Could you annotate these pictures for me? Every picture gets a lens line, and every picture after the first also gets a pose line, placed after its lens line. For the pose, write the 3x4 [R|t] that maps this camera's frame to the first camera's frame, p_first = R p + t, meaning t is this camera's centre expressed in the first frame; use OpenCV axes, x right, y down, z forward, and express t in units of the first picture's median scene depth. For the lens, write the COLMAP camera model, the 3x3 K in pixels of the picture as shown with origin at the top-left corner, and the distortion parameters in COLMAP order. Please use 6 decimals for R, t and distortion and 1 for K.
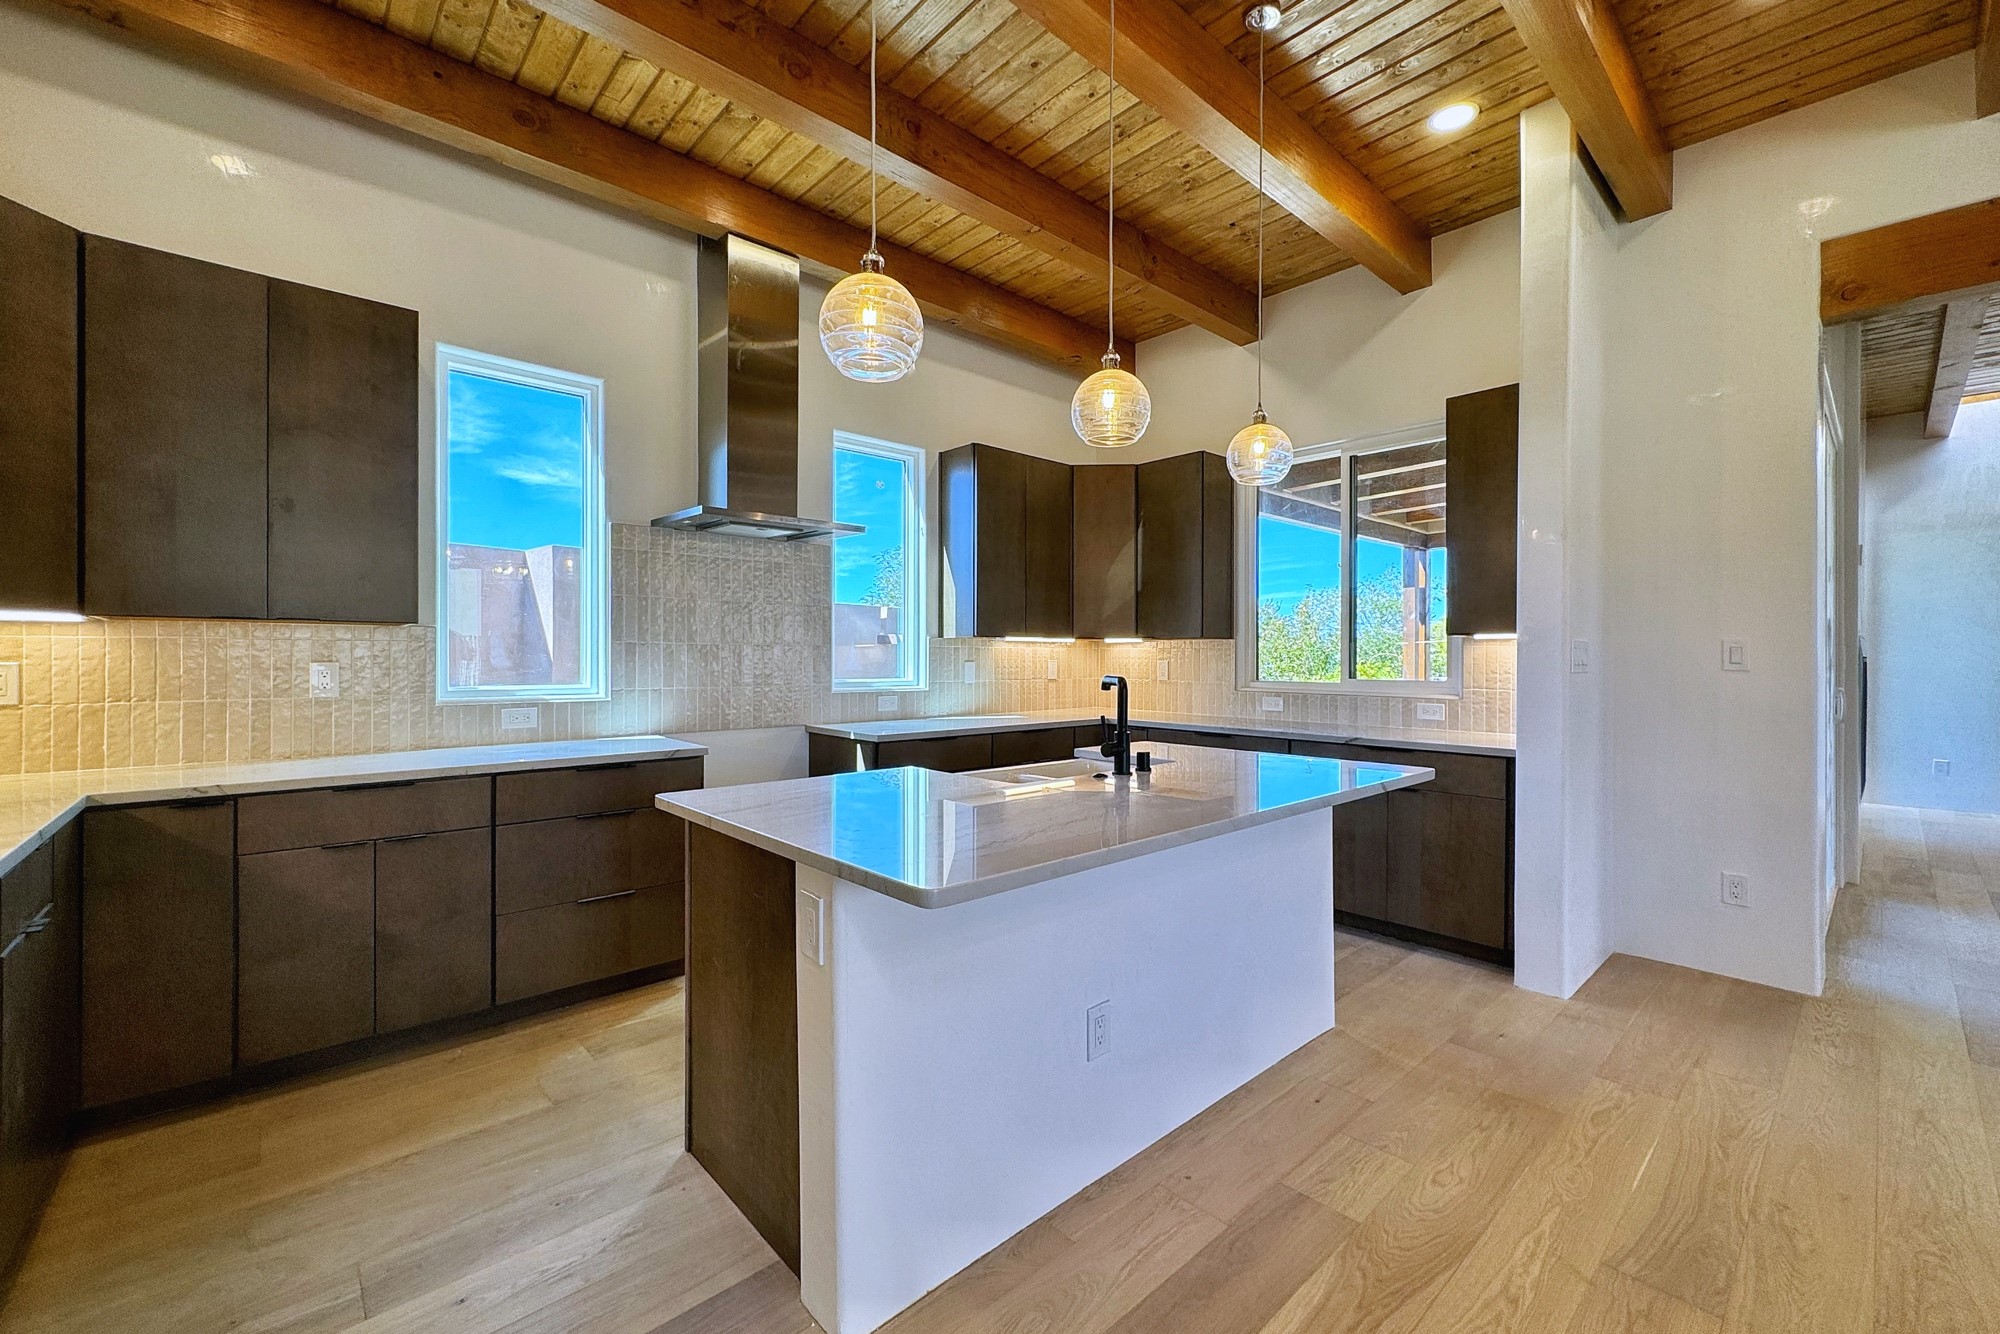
lens RADIAL K [[806.0, 0, 994.2], [0, 806.0, 659.4], [0, 0, 1]] dist [-0.007741, 0.001644]
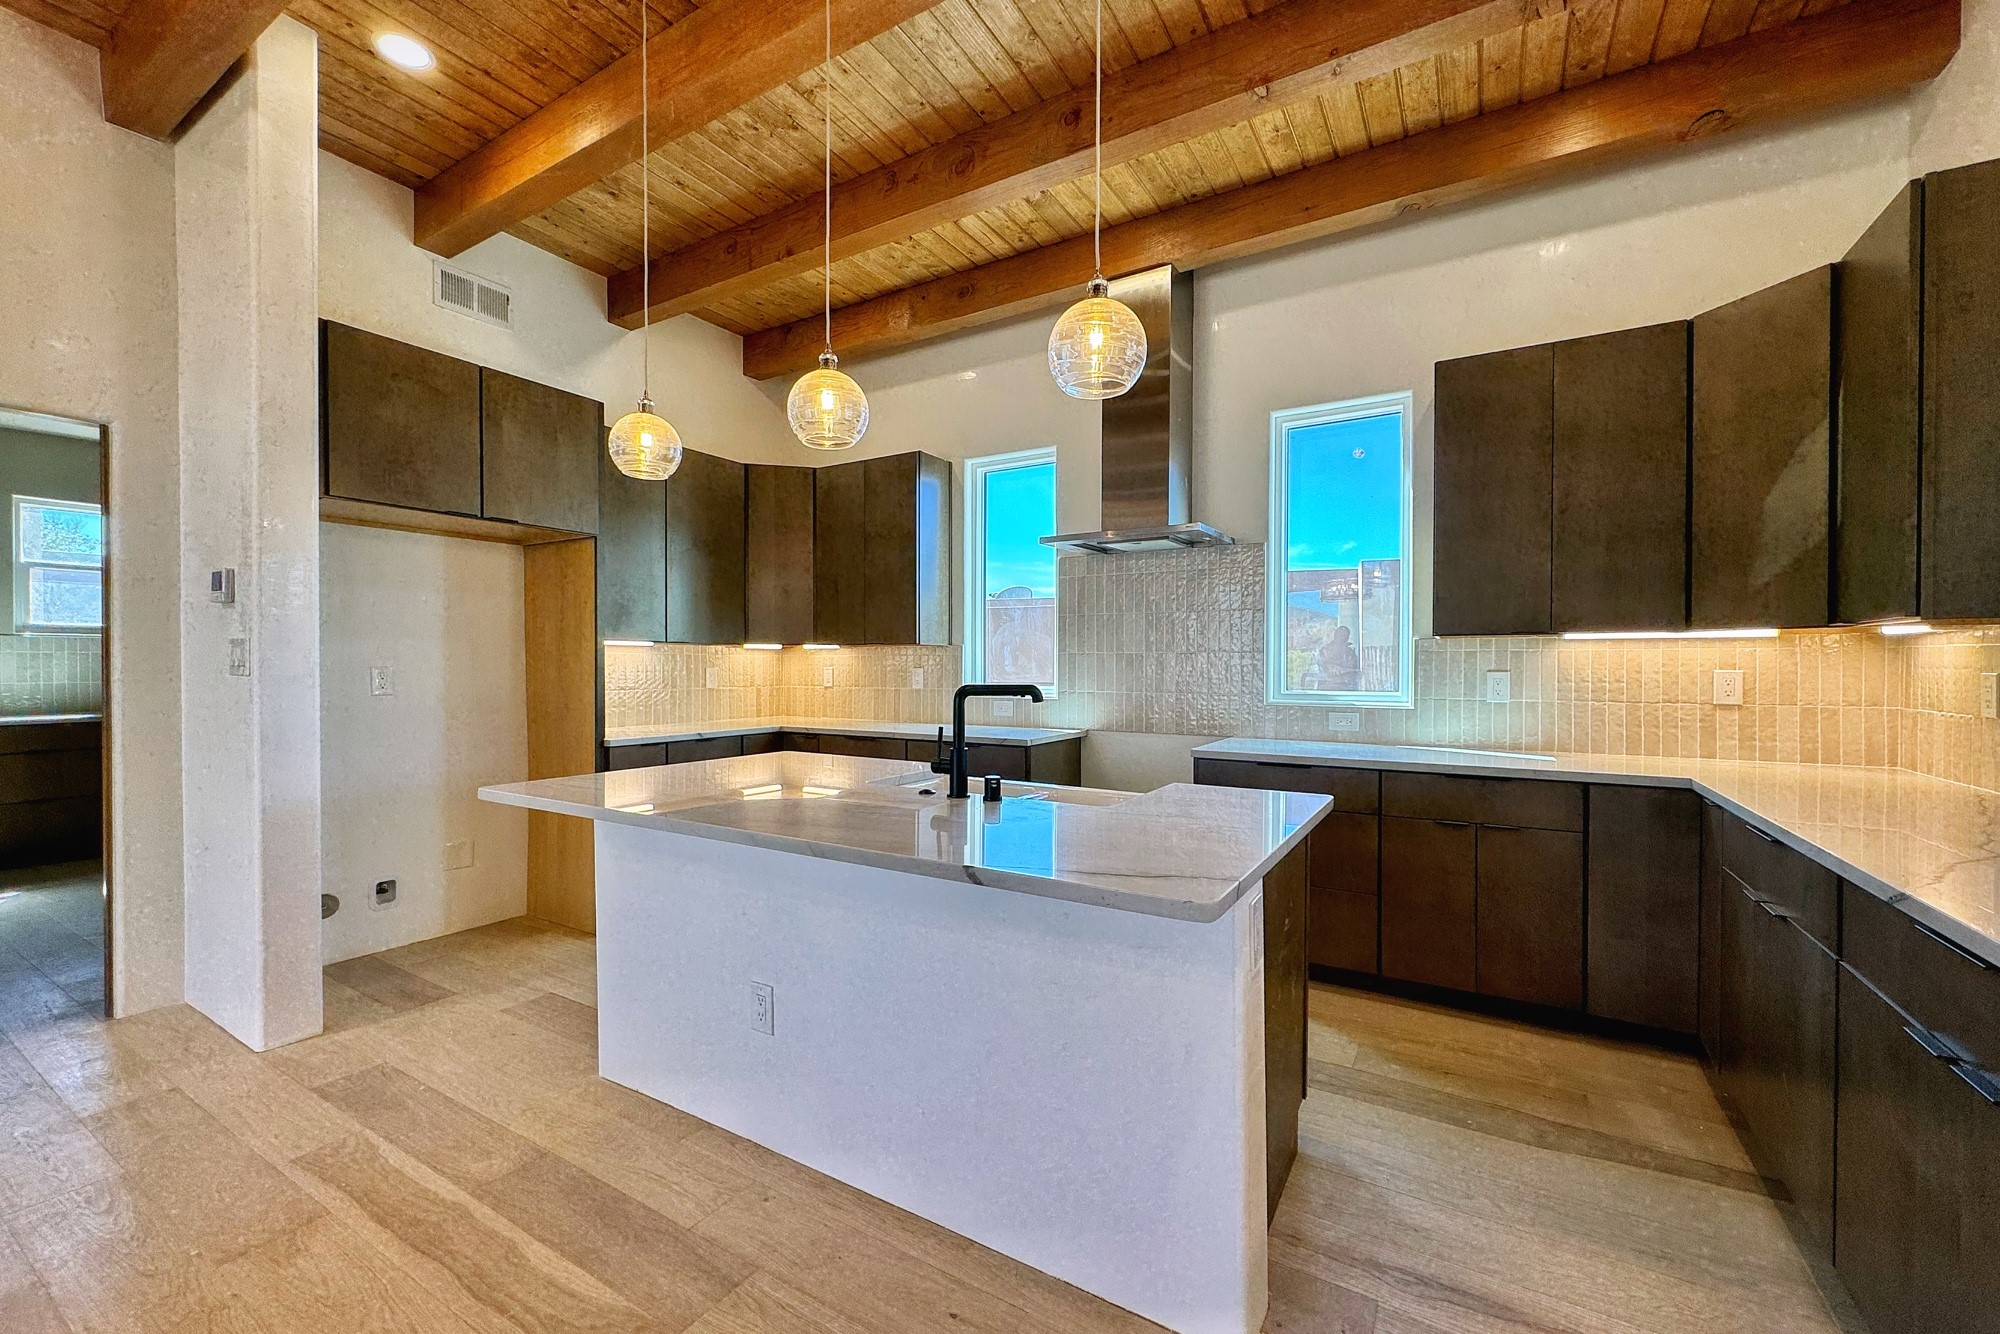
lens RADIAL K [[806.0, 0, 1015.1], [0, 806.0, 674.2], [0, 0, 1]] dist [-0.007741, 0.001644]
pose [[0.285698, 0.009689, -0.958271, 0.739990], [-0.003023, 0.999953, 0.009209, -0.000097], [0.958315, 0.000266, 0.285714, 0.597545]]
